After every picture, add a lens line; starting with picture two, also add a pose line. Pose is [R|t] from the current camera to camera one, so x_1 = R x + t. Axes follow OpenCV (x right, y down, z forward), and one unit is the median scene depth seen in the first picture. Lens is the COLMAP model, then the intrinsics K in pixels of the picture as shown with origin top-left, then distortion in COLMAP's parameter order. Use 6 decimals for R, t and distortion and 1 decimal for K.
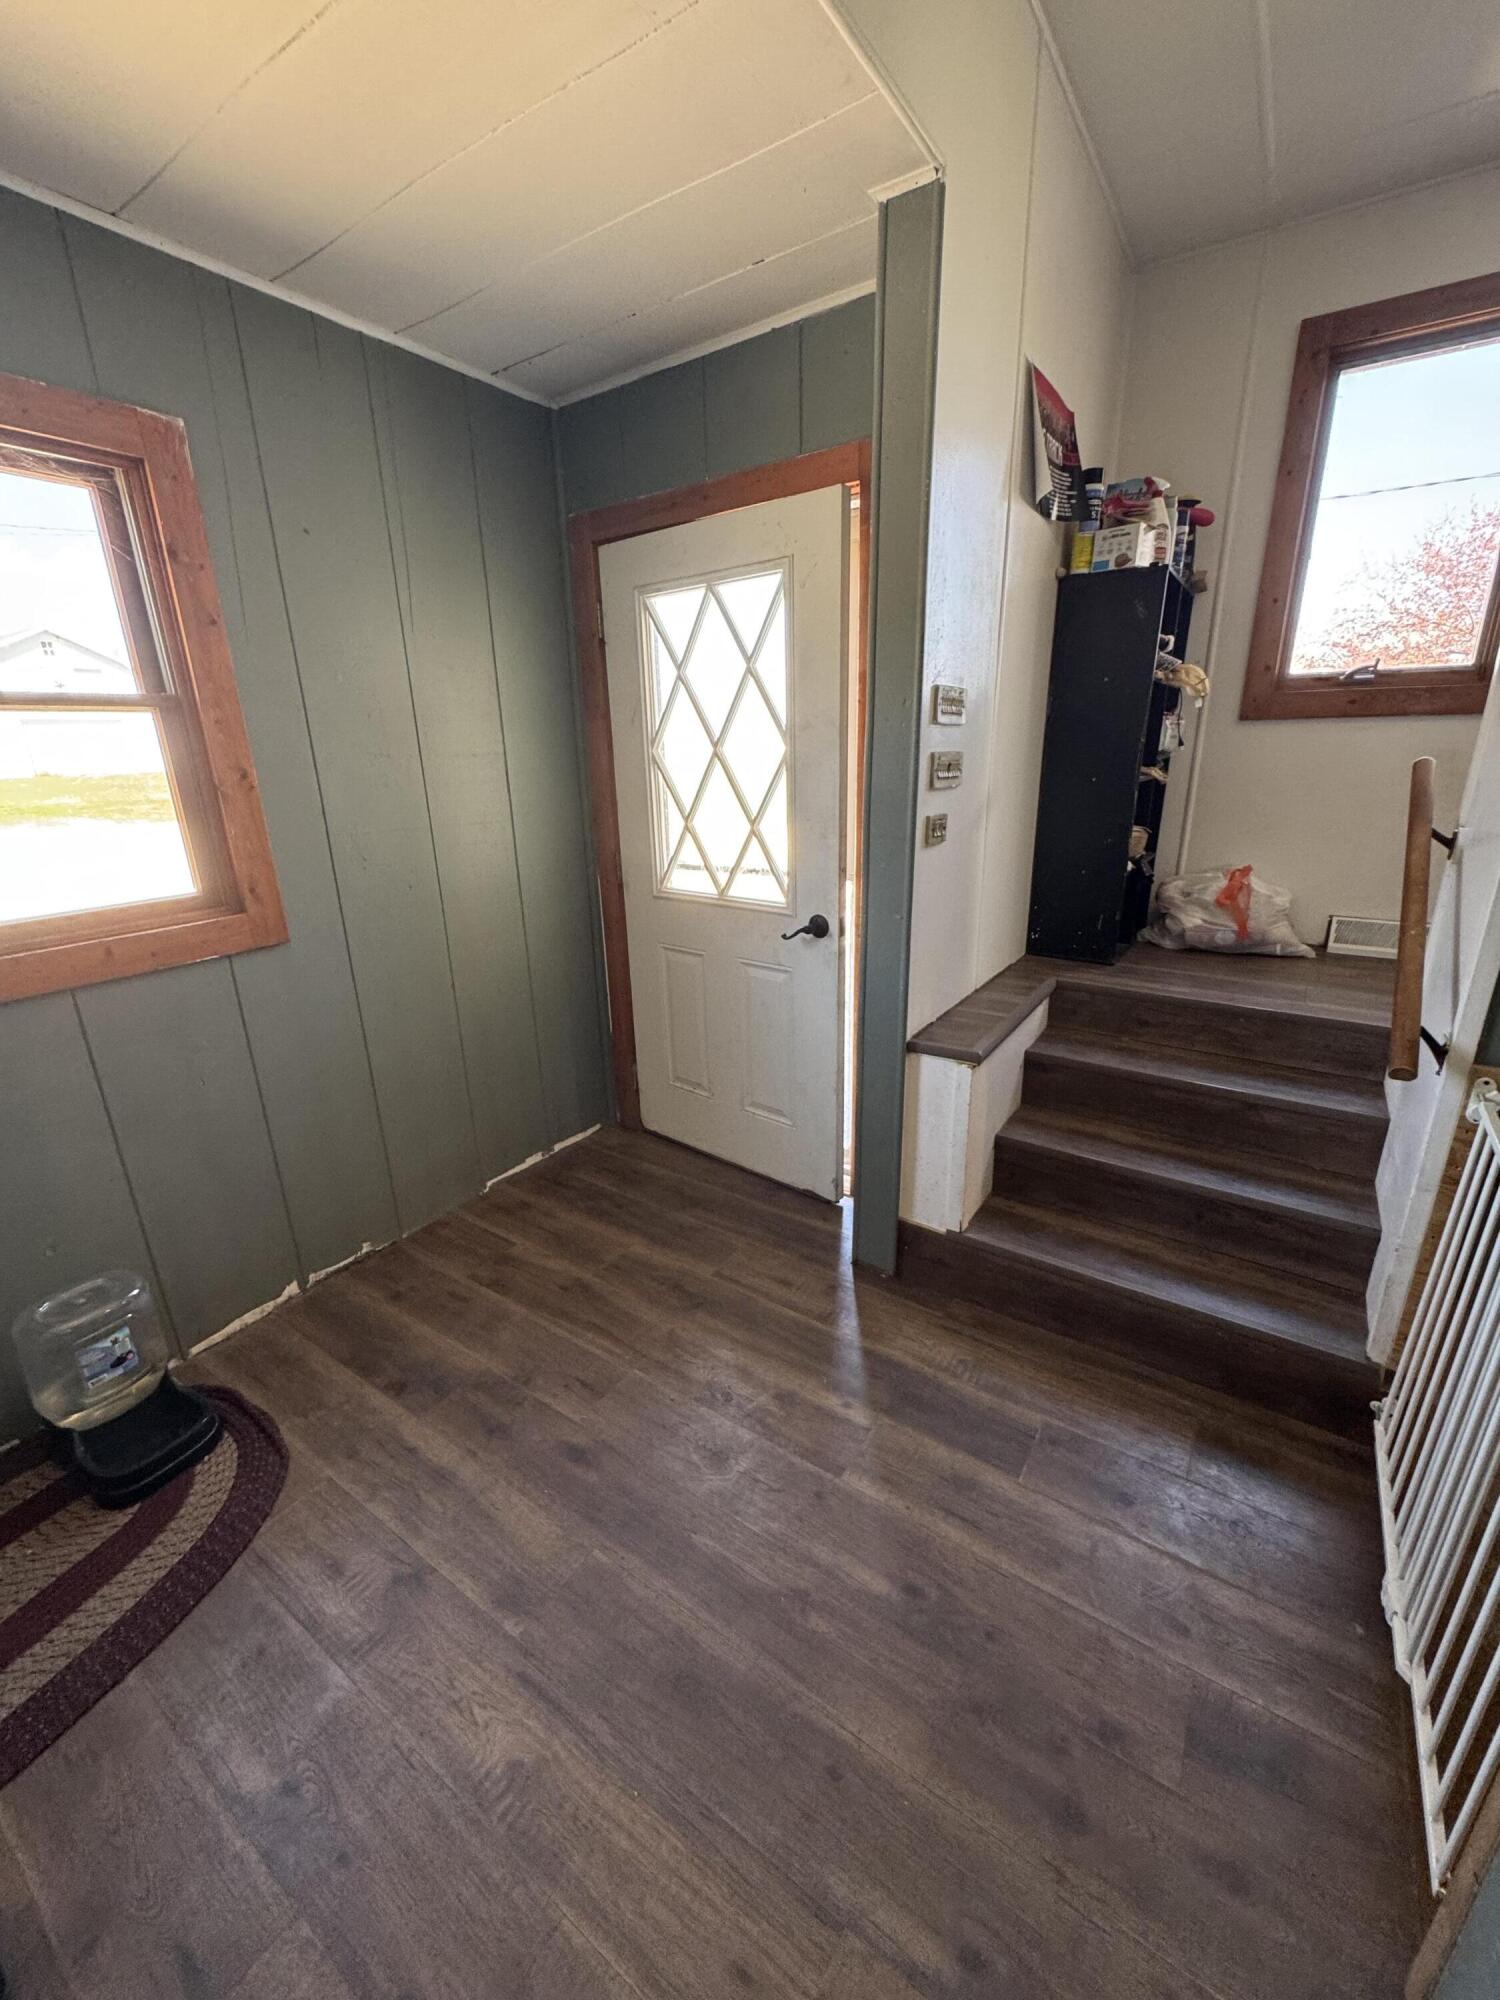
lens RADIAL K [[791.7, 0, 738.1], [0, 791.7, 1007.6], [0, 0, 1]] dist [-0.012958, -0.000380]
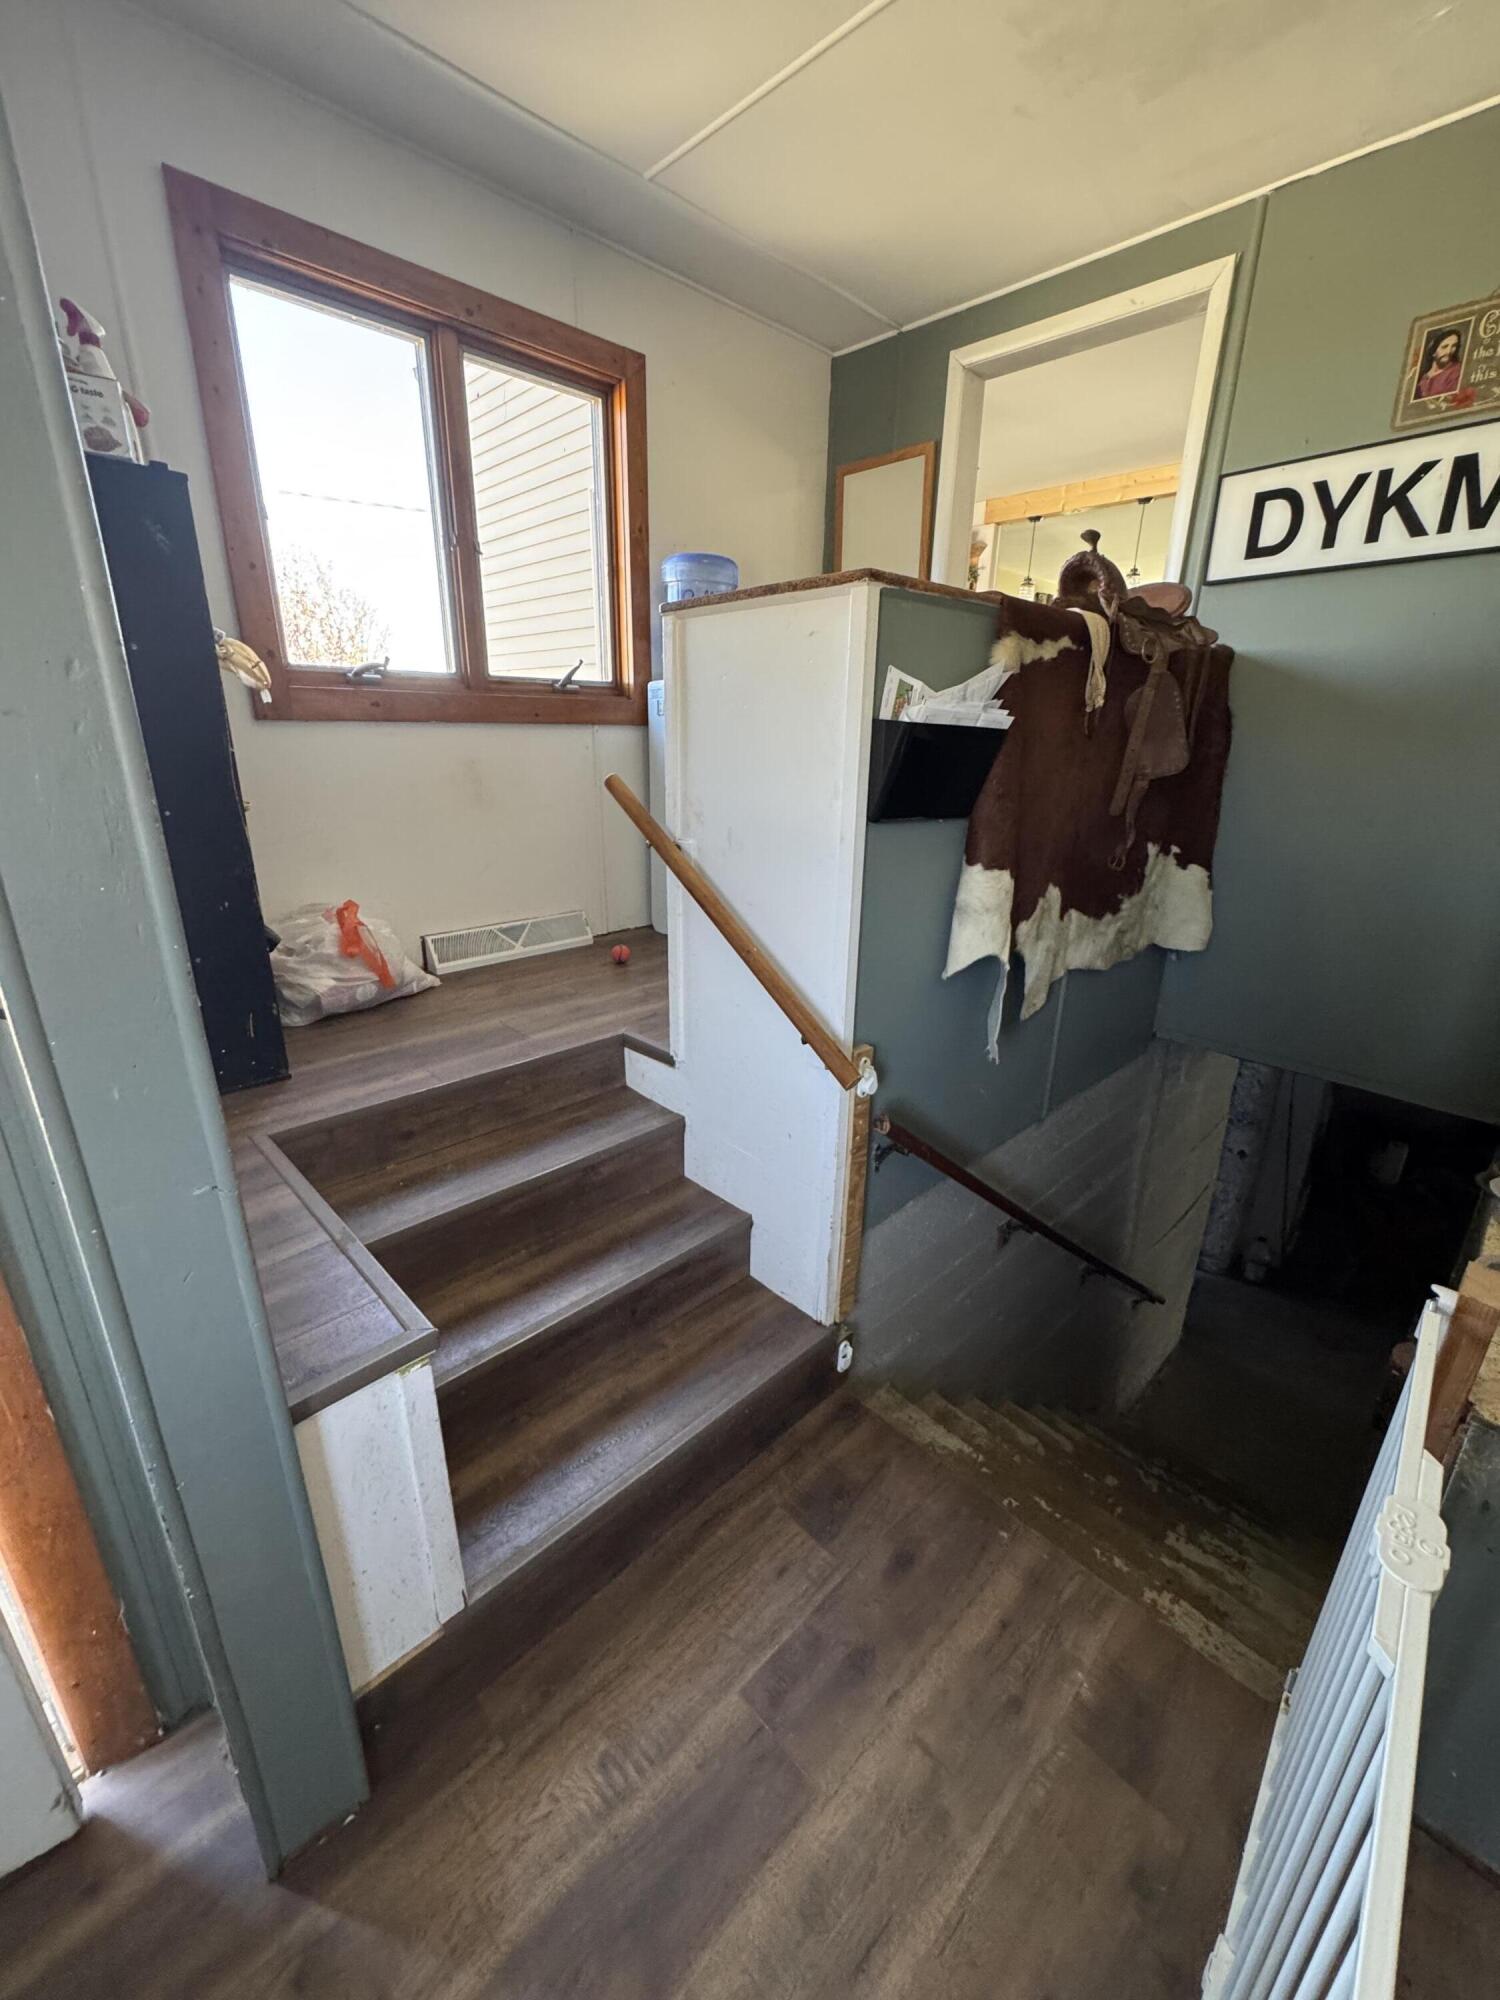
lens RADIAL K [[791.7, 0, 750.1], [0, 791.7, 1005.3], [0, 0, 1]] dist [-0.012958, -0.000380]
pose [[0.194638, -0.296611, 0.934953, -0.068667], [0.293466, 0.927131, 0.233036, -0.162224], [-0.935945, 0.229019, 0.267500, 0.458285]]
